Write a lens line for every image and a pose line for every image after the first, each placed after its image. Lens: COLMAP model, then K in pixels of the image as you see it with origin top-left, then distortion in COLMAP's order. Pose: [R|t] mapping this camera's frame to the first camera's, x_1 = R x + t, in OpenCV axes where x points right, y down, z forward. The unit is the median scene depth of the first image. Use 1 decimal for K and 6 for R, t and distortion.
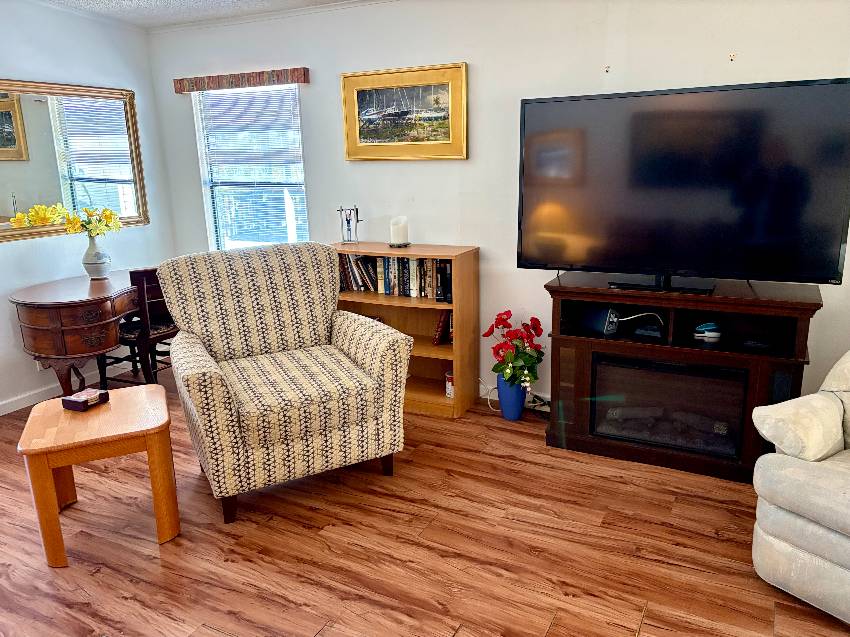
lens RADIAL K [[652.1, 0, 425.0], [0, 652.1, 318.7], [0, 0, 1]] dist [0.035715, -0.014782]
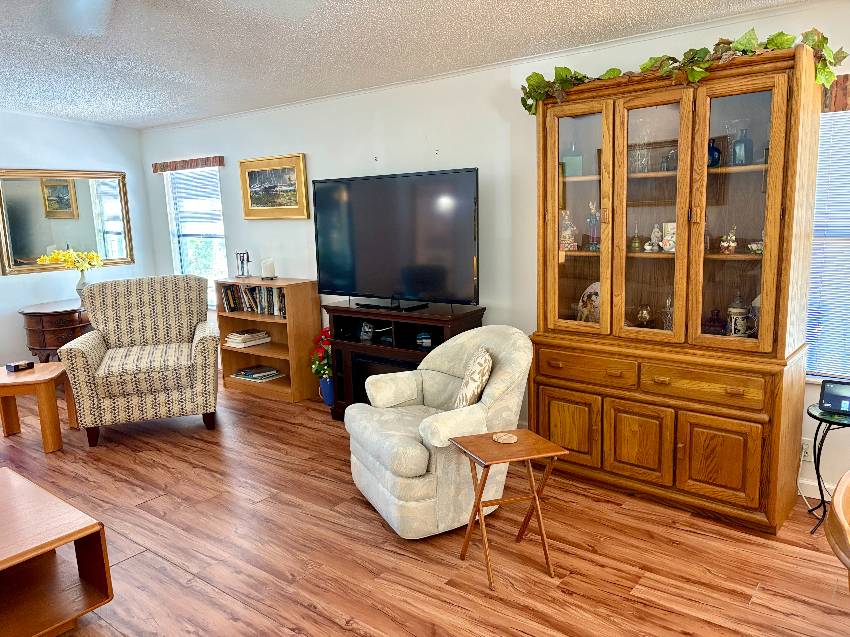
lens RADIAL K [[652.1, 0, 425.4], [0, 652.1, 318.0], [0, 0, 1]] dist [0.035715, -0.014782]
pose [[0.981999, 0.022749, -0.187512, 0.569096], [-0.036261, 0.996961, -0.068948, 0.058086], [0.185373, 0.074506, 0.979840, -0.318501]]
